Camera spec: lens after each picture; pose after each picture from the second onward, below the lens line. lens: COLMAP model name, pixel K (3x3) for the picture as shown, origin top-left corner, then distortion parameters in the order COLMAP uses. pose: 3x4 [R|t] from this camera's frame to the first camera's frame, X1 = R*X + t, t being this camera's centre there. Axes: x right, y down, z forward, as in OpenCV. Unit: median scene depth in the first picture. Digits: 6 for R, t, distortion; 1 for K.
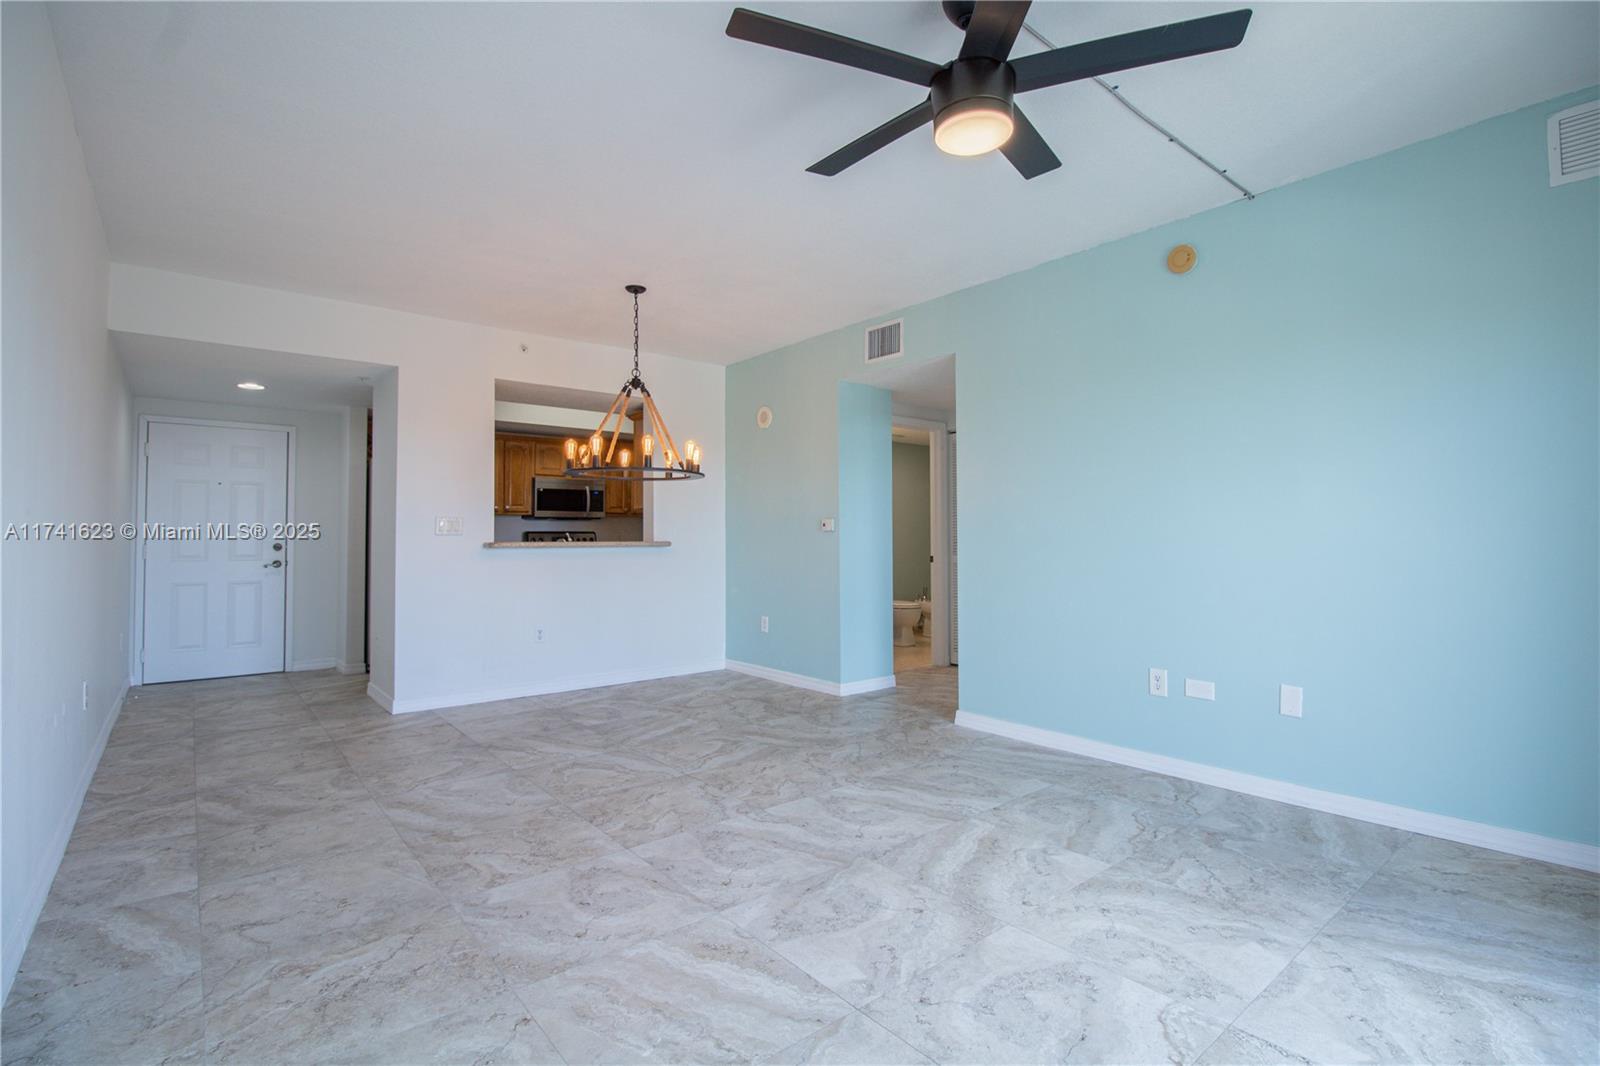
lens RADIAL K [[743.5, 0, 811.7], [0, 743.5, 515.9], [0, 0, 1]] dist [0.003988, -0.013669]
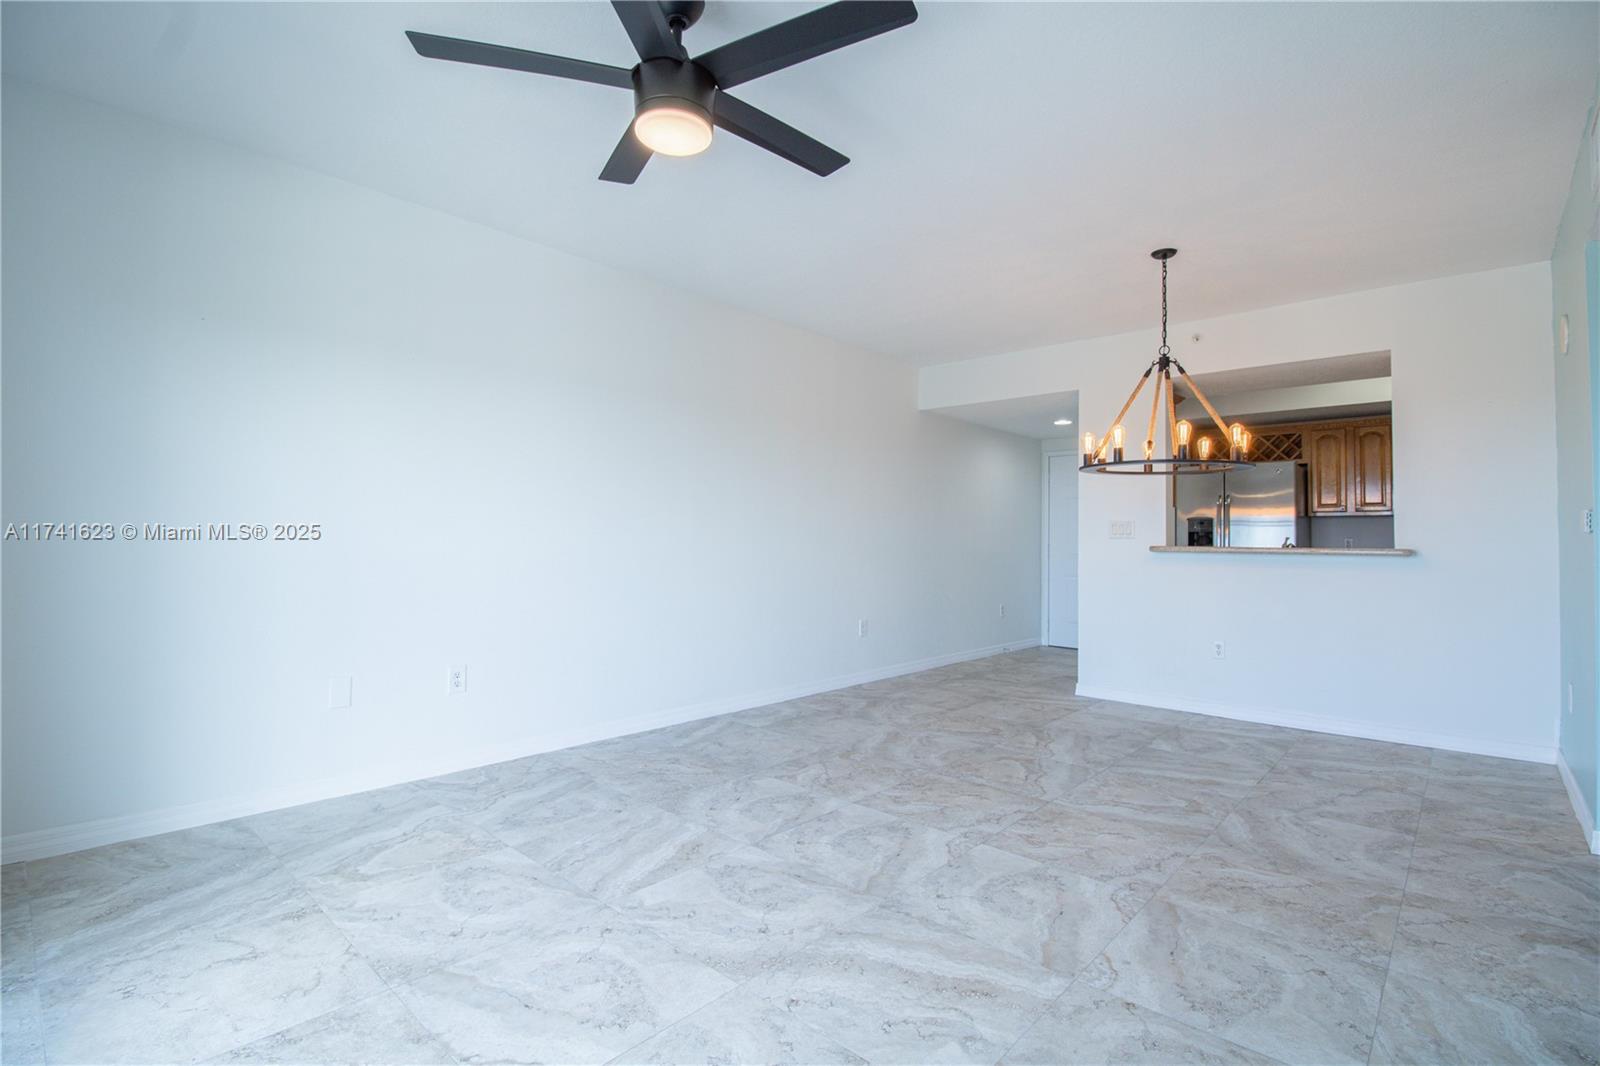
lens RADIAL K [[743.5, 0, 811.7], [0, 743.5, 515.9], [0, 0, 1]] dist [0.003988, -0.013669]
pose [[0.142970, -0.026175, -0.989381, 0.816471], [0.017226, 0.999565, -0.023956, 0.019443], [0.989577, -0.013618, 0.143359, 0.688963]]
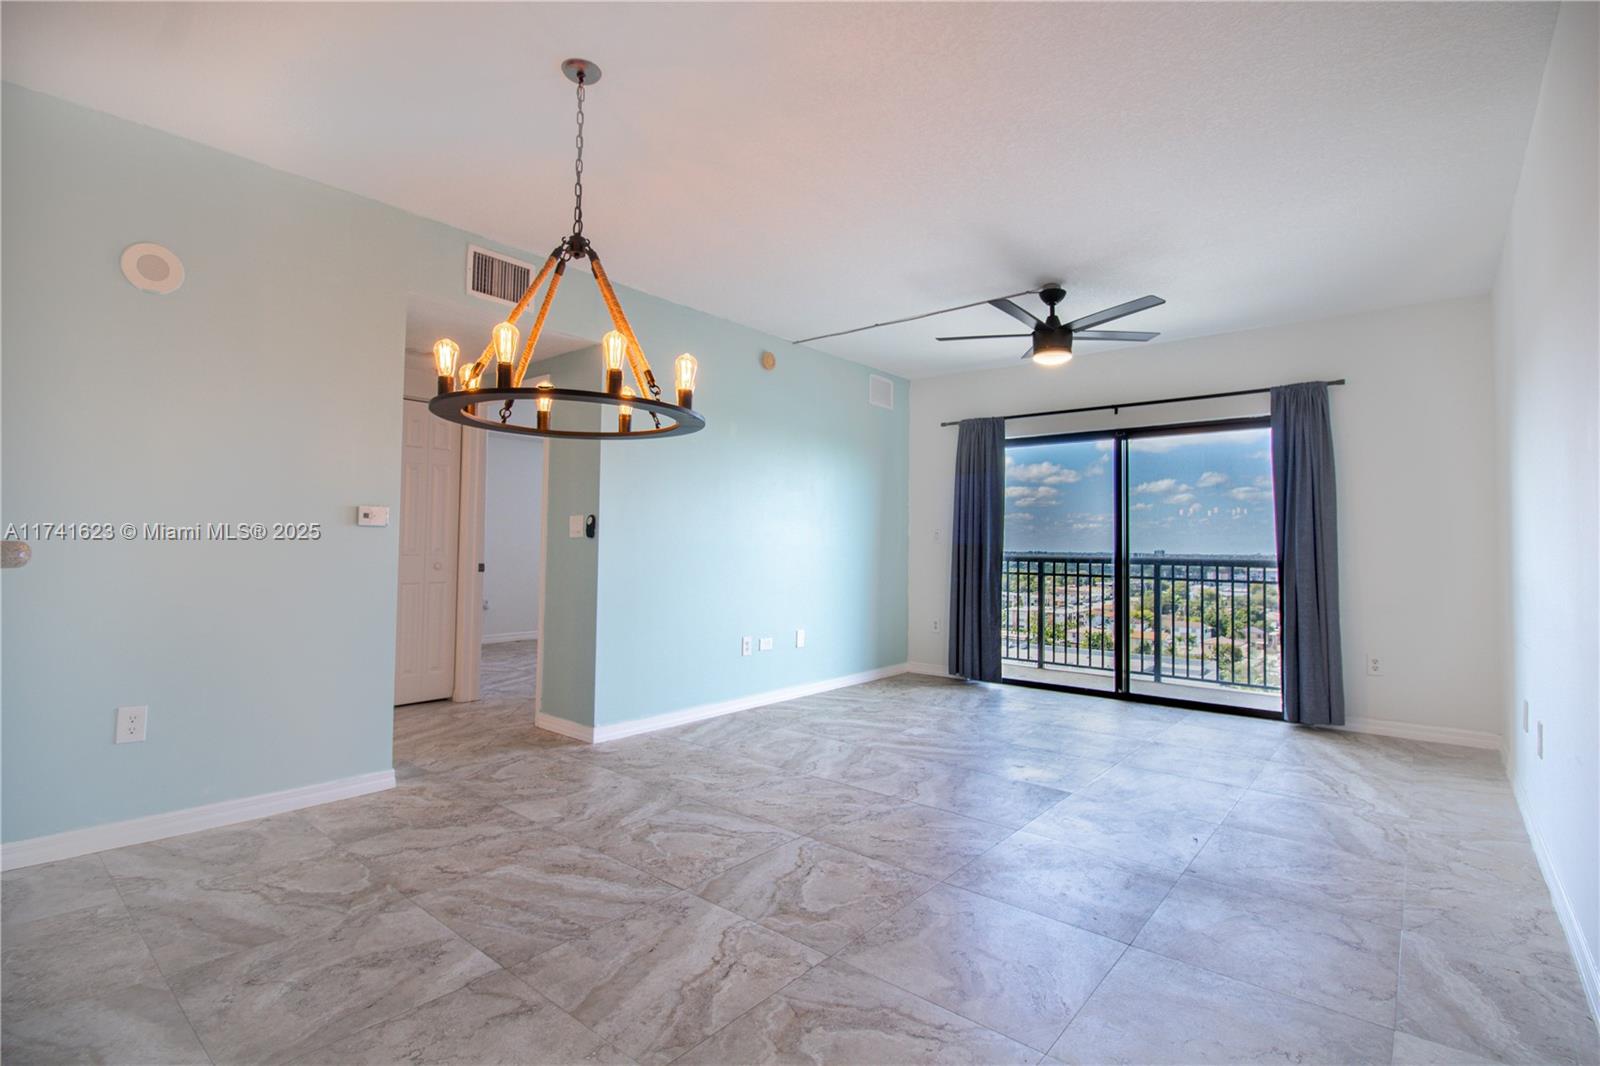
lens RADIAL K [[743.5, 0, 811.7], [0, 743.5, 515.9], [0, 0, 1]] dist [0.003988, -0.013669]
pose [[-0.181072, 0.041153, 0.982608, -1.149044], [-0.043631, 0.997804, -0.049830, 0.047593], [-0.982501, -0.051895, -0.178879, 1.354109]]
